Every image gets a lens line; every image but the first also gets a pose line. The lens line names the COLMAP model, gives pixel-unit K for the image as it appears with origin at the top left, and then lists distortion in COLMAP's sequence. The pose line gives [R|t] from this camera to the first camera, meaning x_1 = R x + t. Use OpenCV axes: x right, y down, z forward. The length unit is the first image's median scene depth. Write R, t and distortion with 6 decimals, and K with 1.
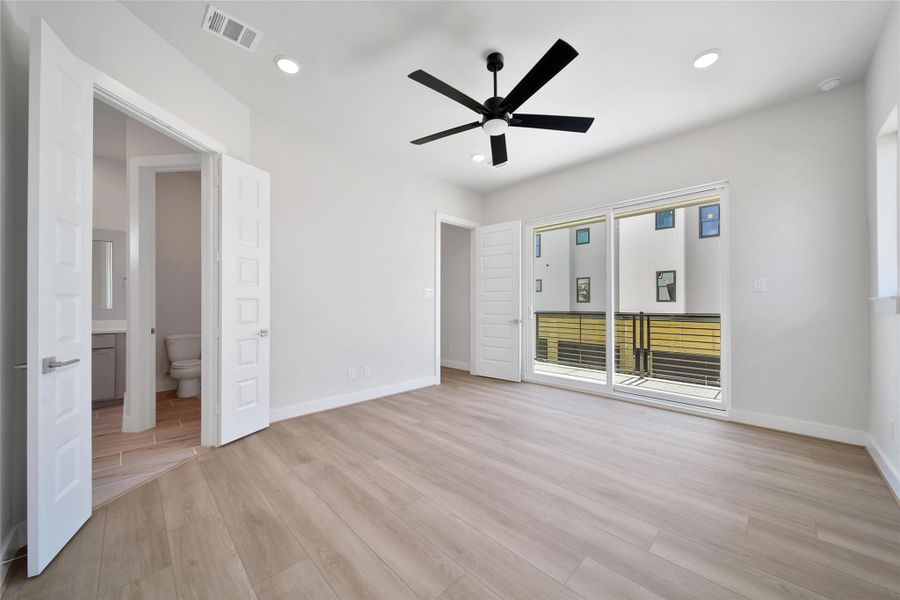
lens RADIAL K [[326.7, 0, 450.7], [0, 326.7, 304.0], [0, 0, 1]] dist [-0.004644, -0.000209]
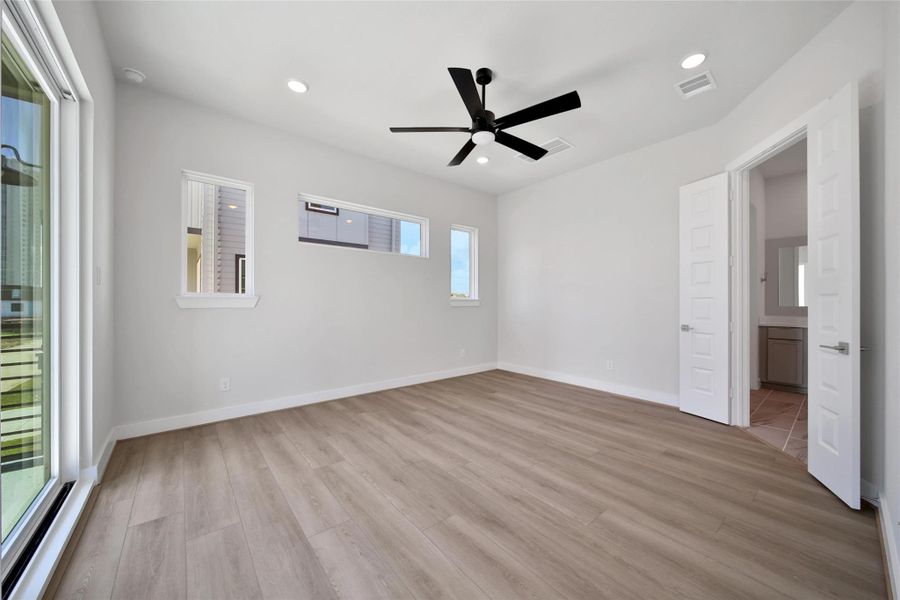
lens RADIAL K [[326.7, 0, 453.1], [0, 326.7, 299.4], [0, 0, 1]] dist [-0.004644, -0.000209]
pose [[-0.996292, -0.000020, 0.086041, 0.149208], [-0.000495, 0.999985, -0.005504, -0.001445], [-0.086040, -0.005526, -0.996276, 2.167895]]
